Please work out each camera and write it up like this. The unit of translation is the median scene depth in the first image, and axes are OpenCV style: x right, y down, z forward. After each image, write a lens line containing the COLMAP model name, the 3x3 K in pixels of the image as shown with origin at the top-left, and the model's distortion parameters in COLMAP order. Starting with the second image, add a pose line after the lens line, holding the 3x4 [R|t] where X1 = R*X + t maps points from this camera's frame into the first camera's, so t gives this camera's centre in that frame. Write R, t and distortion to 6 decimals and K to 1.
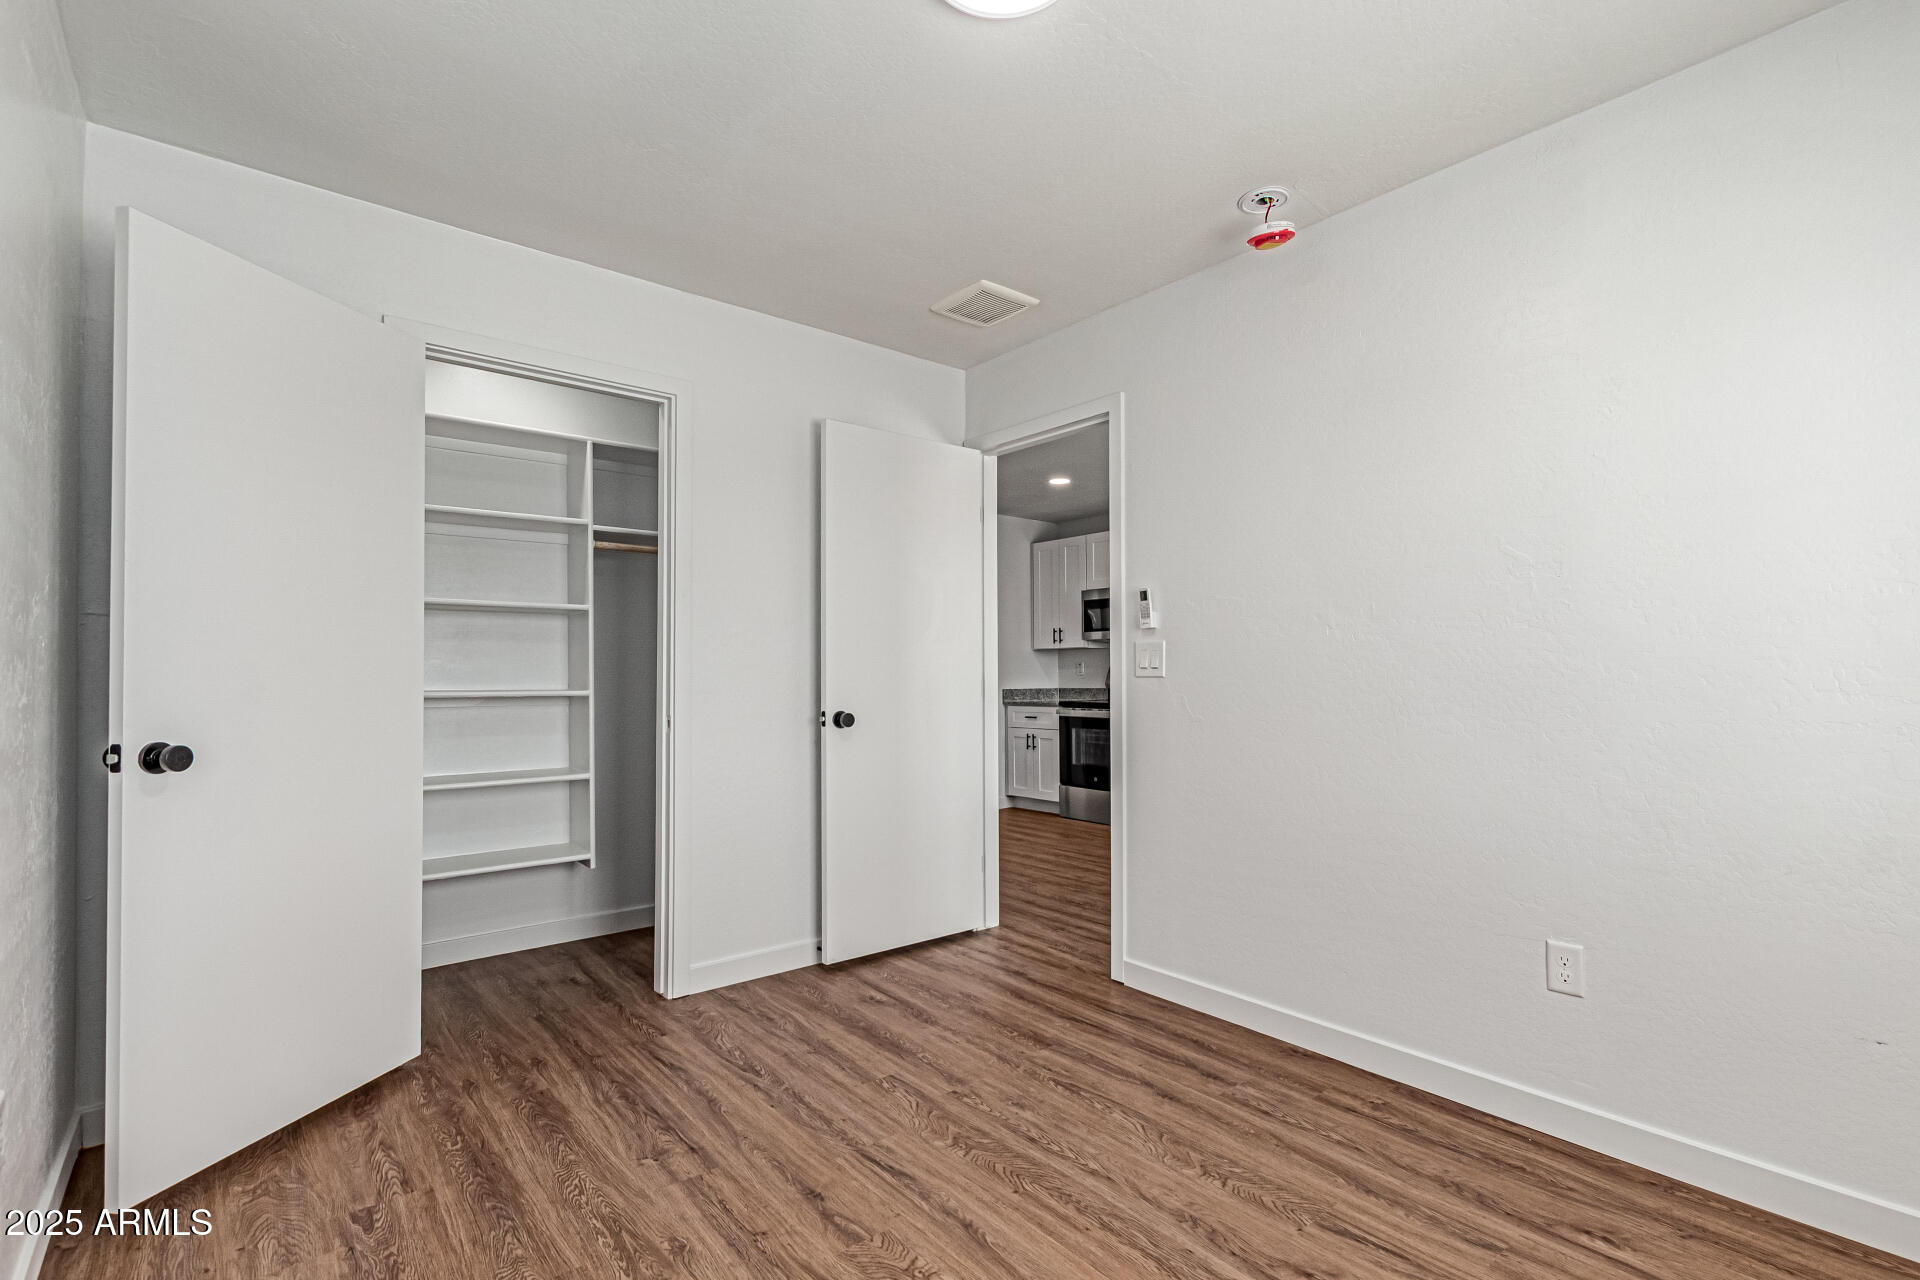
lens RADIAL K [[883.4, 0, 969.2], [0, 883.4, 661.3], [0, 0, 1]] dist [0.000639, -0.000986]
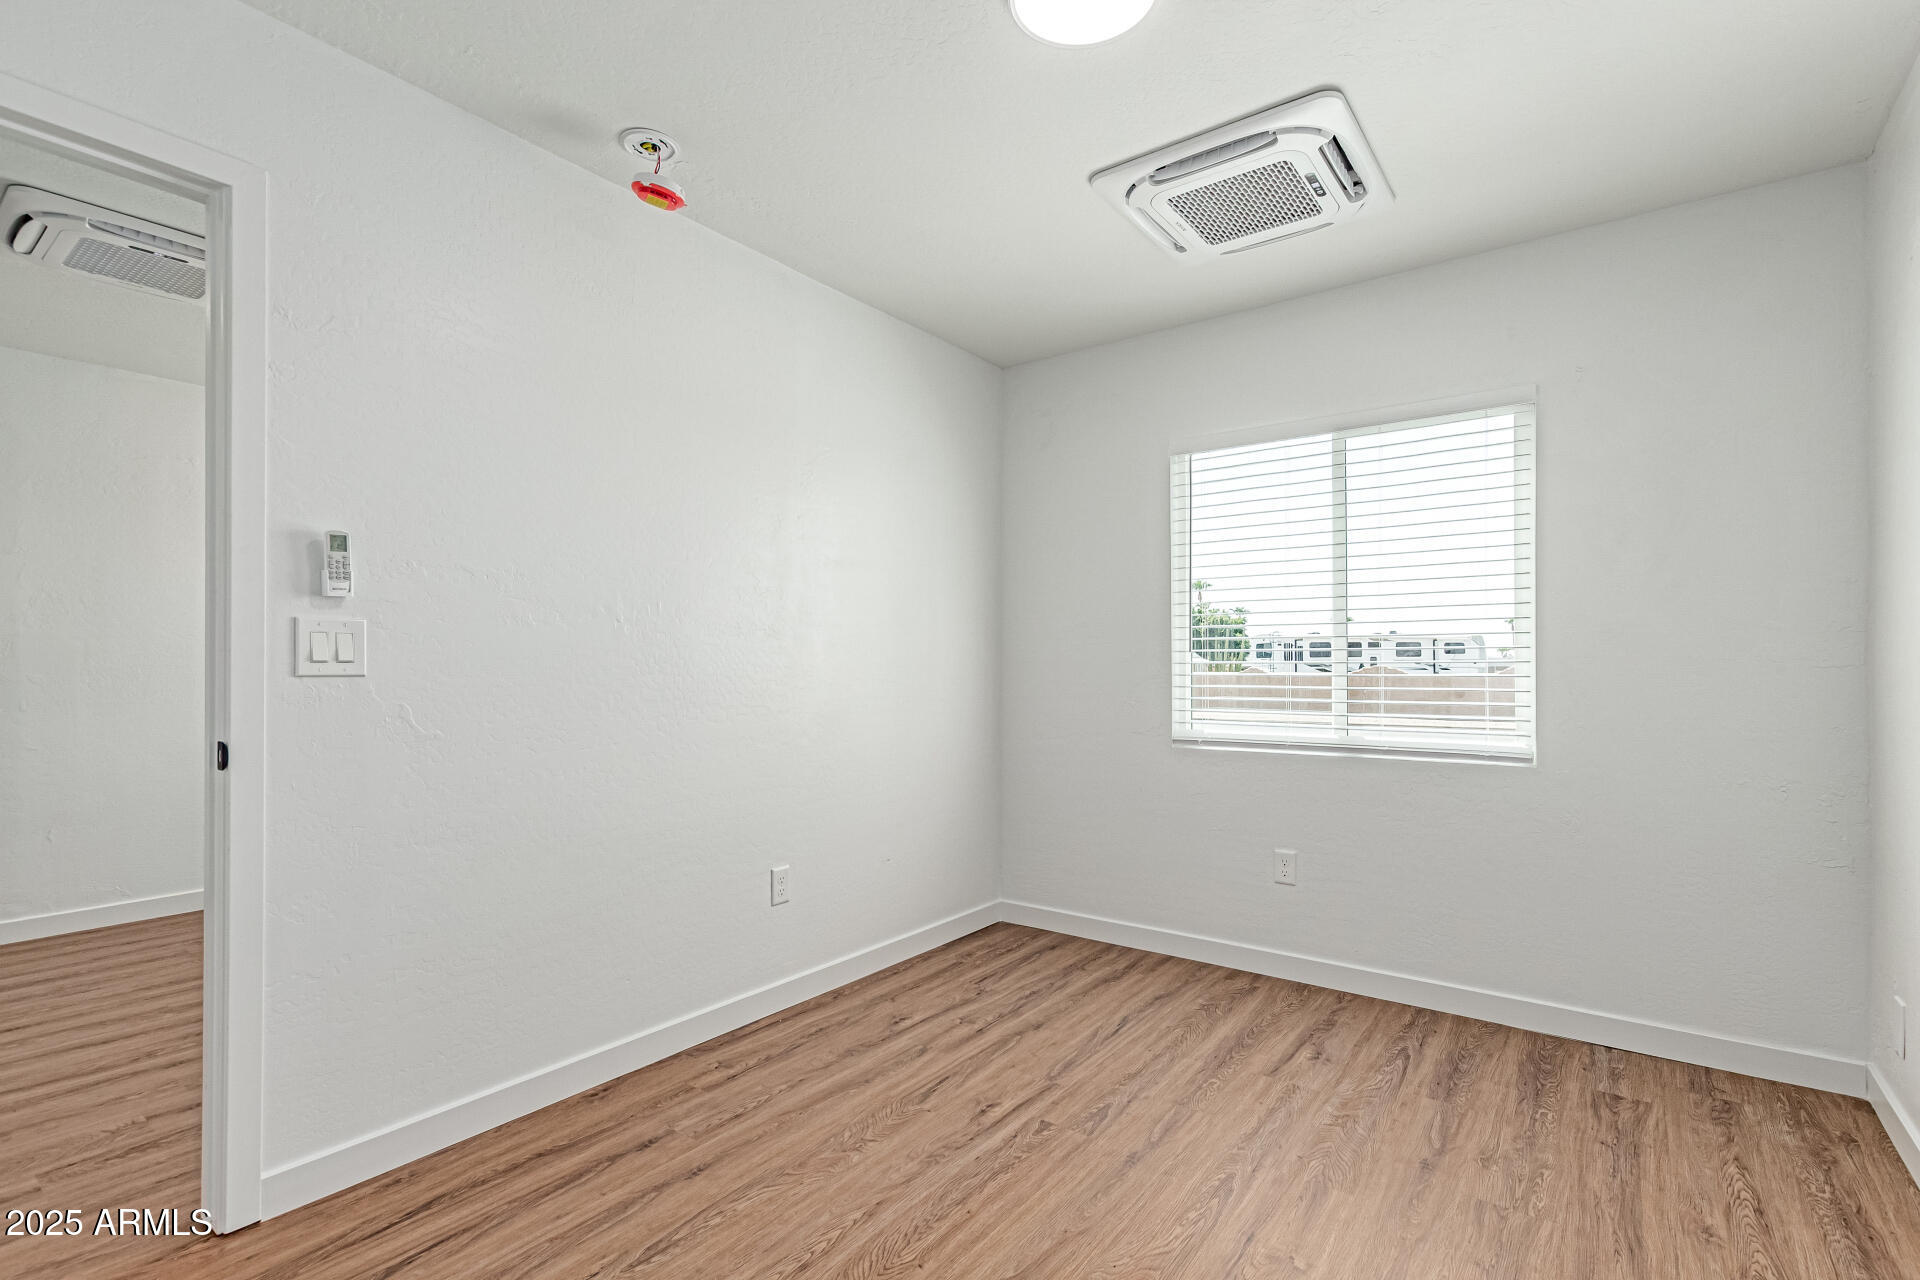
lens RADIAL K [[883.4, 0, 969.2], [0, 883.4, 661.3], [0, 0, 1]] dist [0.000639, -0.000986]
pose [[-0.246396, 0.008410, 0.969133, -0.693308], [-0.012597, 0.999850, -0.011879, 0.013240], [-0.969087, -0.015135, -0.246253, 1.011460]]
